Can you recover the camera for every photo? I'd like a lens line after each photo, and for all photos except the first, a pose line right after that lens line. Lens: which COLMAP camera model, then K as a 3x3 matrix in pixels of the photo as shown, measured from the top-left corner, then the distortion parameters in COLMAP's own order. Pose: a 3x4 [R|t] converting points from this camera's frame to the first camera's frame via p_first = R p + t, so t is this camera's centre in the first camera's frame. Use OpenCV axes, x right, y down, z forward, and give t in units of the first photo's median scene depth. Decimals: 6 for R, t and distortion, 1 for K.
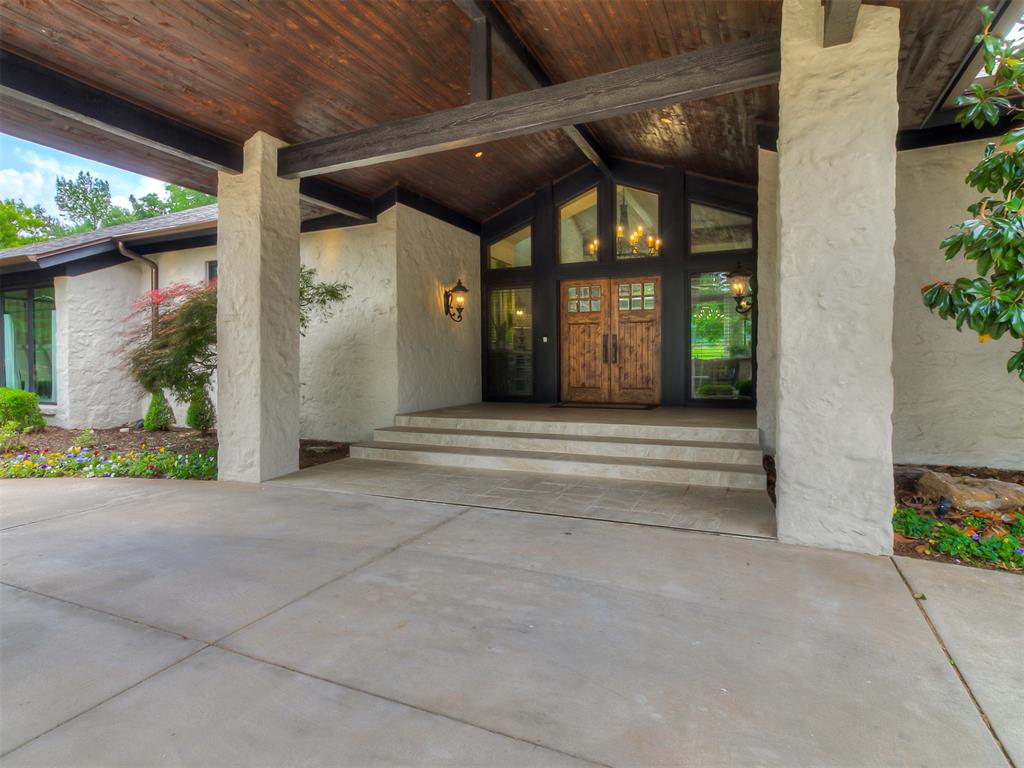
lens RADIAL K [[570.5, 0, 468.7], [0, 570.5, 361.0], [0, 0, 1]] dist [0.008317, 0.001305]
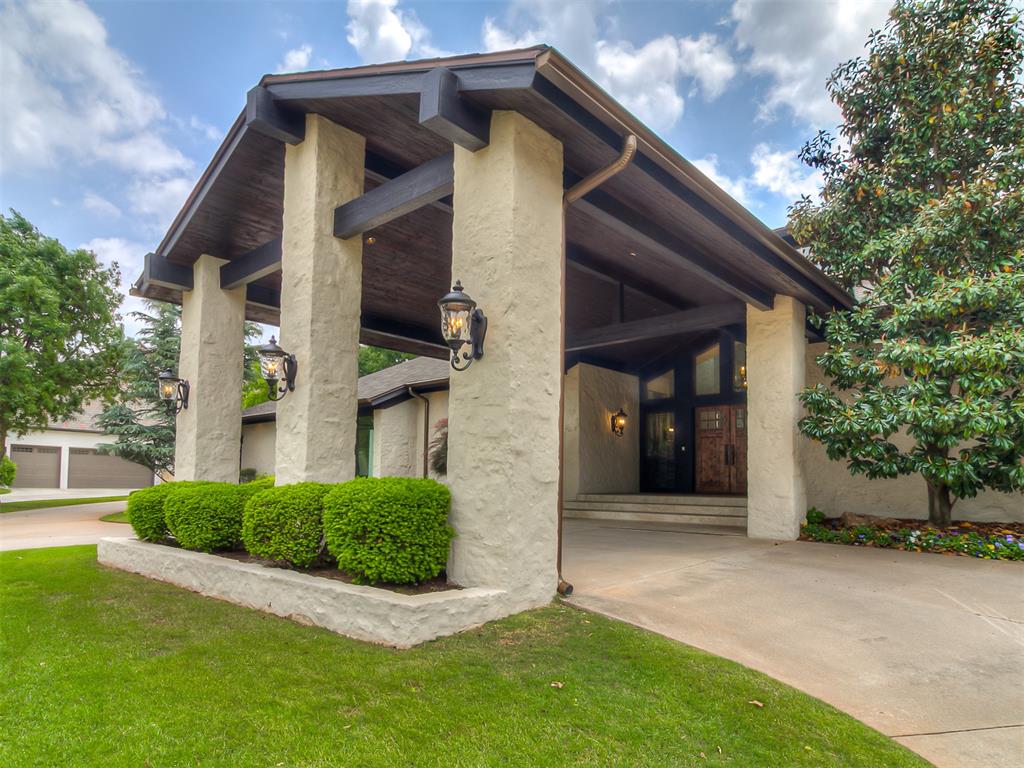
lens RADIAL K [[615.8, 0, 498.8], [0, 615.8, 448.5], [0, 0, 1]] dist [0.010450, 0.007733]
pose [[0.960068, 0.003775, -0.279742, 0.127097], [-0.018696, 0.998540, -0.050687, 0.052186], [0.279142, 0.053893, 0.958736, -0.643854]]
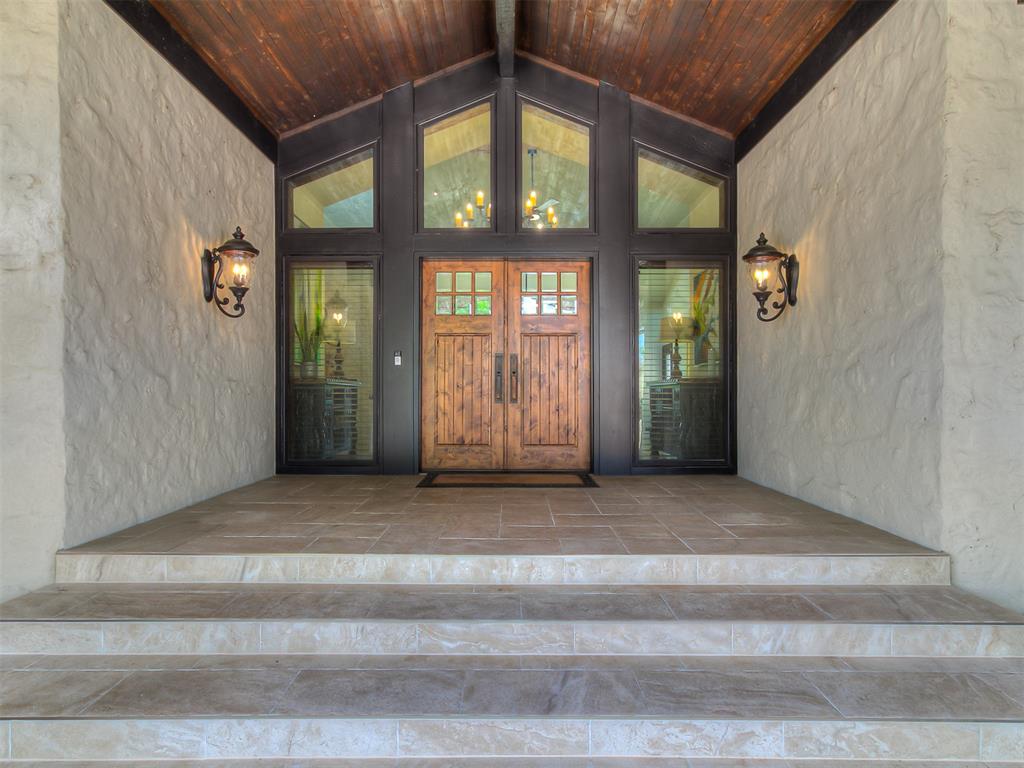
lens RADIAL K [[615.8, 0, 483.2], [0, 615.8, 390.9], [0, 0, 1]] dist [0.010450, 0.007733]
pose [[0.920437, 0.005179, 0.390856, -0.026788], [-0.004674, 0.999987, -0.002242, -0.007037], [-0.390862, 0.000237, 0.920449, 0.423673]]
